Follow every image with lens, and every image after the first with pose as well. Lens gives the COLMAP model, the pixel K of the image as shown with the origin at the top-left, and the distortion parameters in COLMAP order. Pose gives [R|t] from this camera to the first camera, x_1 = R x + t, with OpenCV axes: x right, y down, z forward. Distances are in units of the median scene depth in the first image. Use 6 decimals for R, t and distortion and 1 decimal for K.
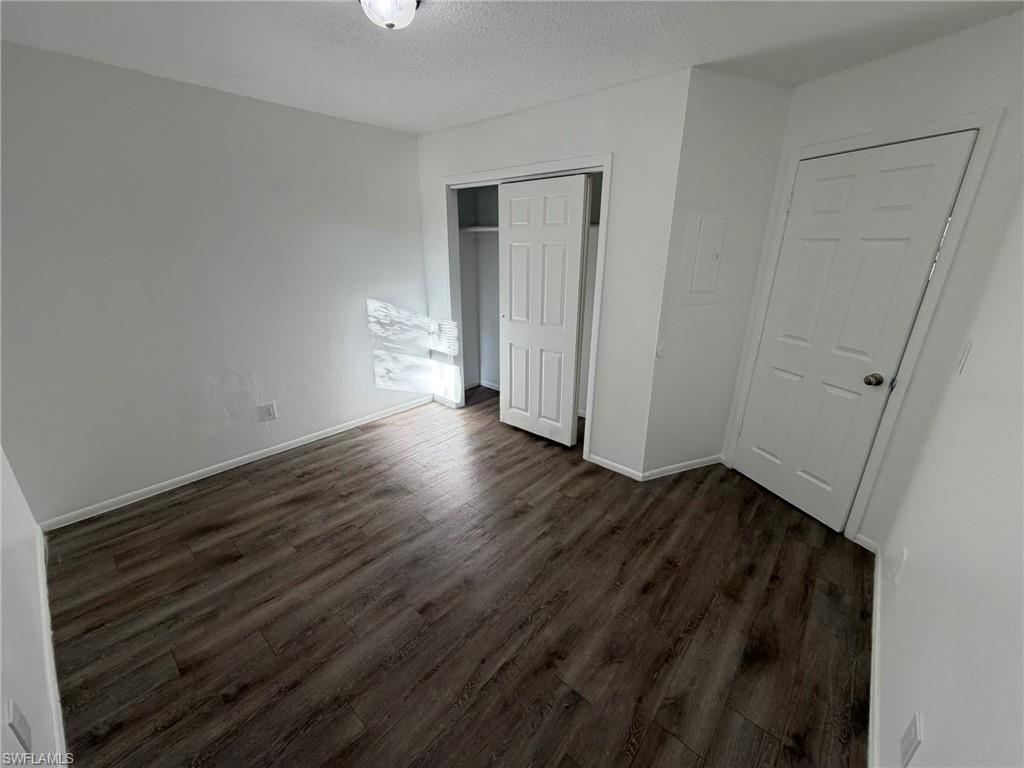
lens RADIAL K [[409.4, 0, 511.7], [0, 409.4, 386.3], [0, 0, 1]] dist [0.002013, 0.000173]
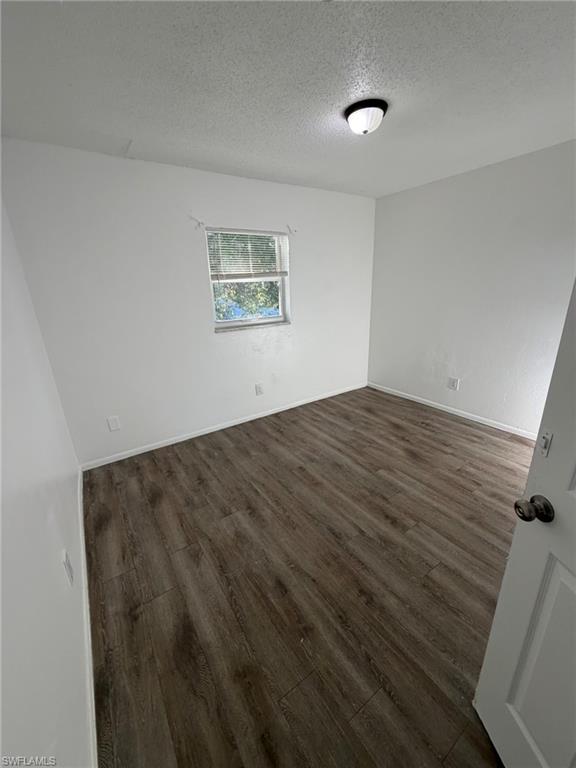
lens RADIAL K [[307.1, 0, 288.0], [0, 307.1, 384.4], [0, 0, 1]] dist [0.002013, 0.000173]
pose [[-0.262330, 0.304057, -0.915823, 0.829076], [-0.289782, 0.880435, 0.375314, -0.254754], [0.920440, 0.363845, -0.142854, 0.866259]]
